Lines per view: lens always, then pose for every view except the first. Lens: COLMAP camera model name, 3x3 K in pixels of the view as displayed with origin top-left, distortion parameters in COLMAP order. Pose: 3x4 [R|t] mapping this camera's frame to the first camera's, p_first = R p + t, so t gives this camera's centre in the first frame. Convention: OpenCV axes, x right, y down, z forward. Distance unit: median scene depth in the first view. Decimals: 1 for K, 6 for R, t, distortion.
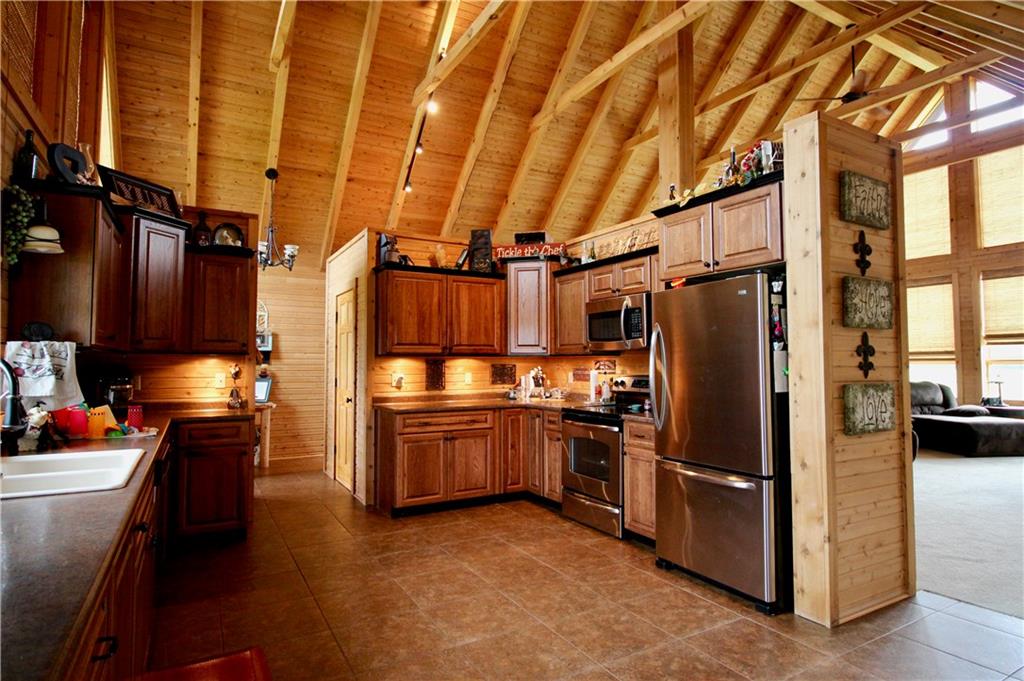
lens RADIAL K [[563.5, 0, 520.9], [0, 563.5, 338.5], [0, 0, 1]] dist [-0.004608, -0.001779]
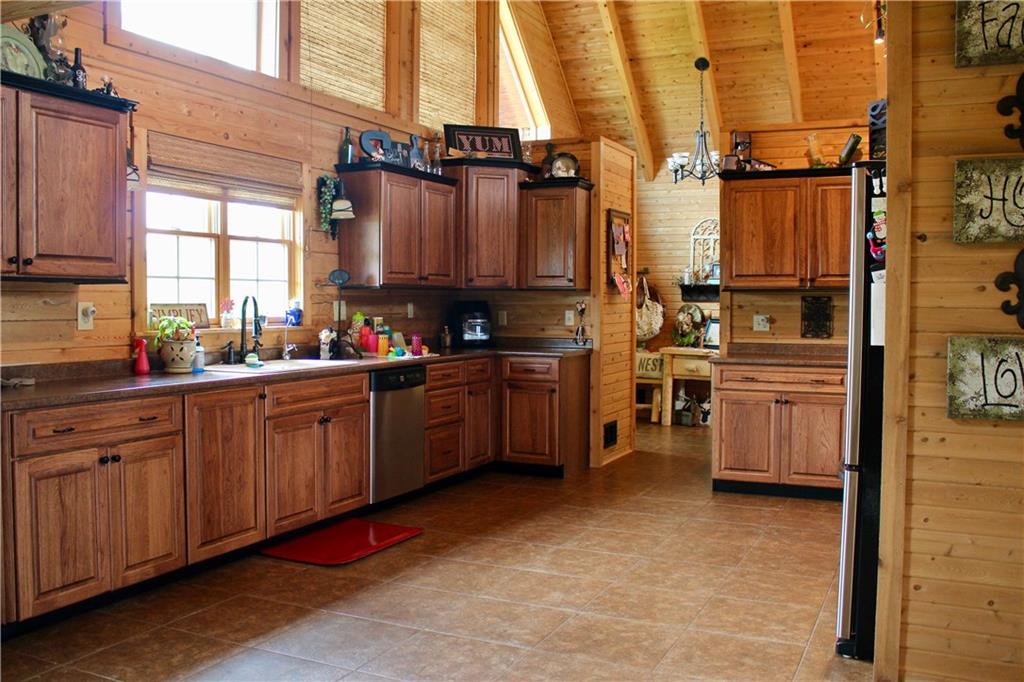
lens RADIAL K [[935.9, 0, 511.5], [0, 935.9, 338.8], [0, 0, 1]] dist [-0.111049, 0.000000]
pose [[0.565666, 0.037085, -0.823800, 1.068105], [0.032223, 0.997231, 0.067019, 0.000946], [0.824004, -0.064456, 0.562905, 0.029069]]
